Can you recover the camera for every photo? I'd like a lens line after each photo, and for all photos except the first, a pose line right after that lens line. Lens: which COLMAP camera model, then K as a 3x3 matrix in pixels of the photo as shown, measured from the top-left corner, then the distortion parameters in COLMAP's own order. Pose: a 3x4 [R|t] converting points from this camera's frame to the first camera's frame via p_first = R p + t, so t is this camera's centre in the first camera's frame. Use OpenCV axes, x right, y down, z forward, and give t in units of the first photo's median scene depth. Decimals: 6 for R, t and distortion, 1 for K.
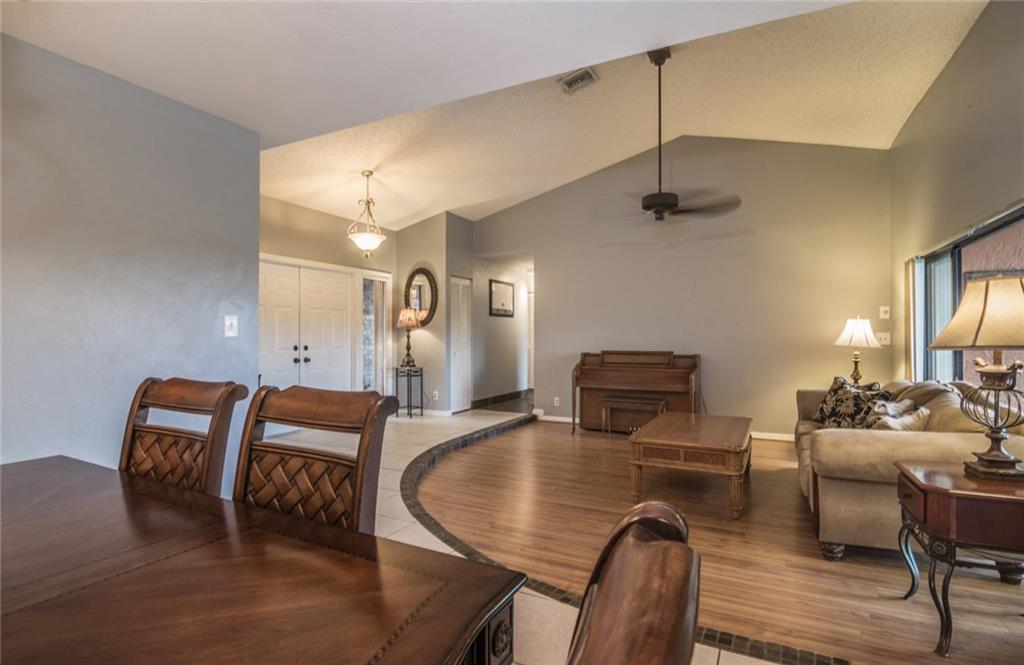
lens RADIAL K [[502.5, 0, 511.5], [0, 502.5, 334.2], [0, 0, 1]] dist [-0.005353, -0.004544]
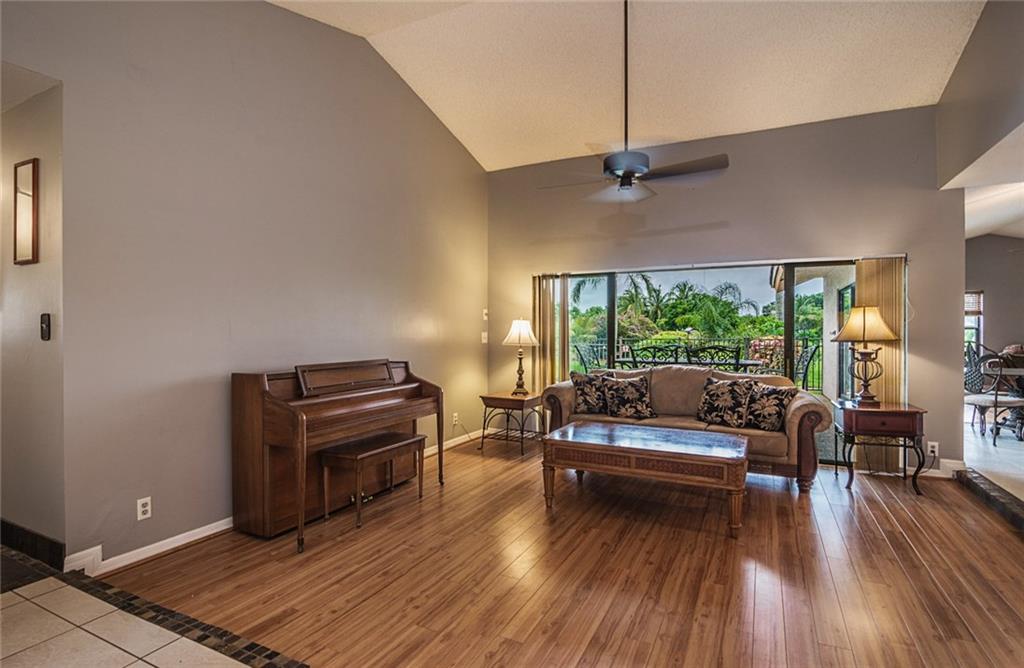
lens RADIAL K [[502.5, 0, 528.0], [0, 502.5, 330.8], [0, 0, 1]] dist [-0.005353, -0.004544]
pose [[-0.035011, 0.005268, 0.999373, -0.307441], [-0.003154, 0.999981, -0.005382, 0.000446], [-0.999382, -0.003340, -0.034994, 0.735617]]
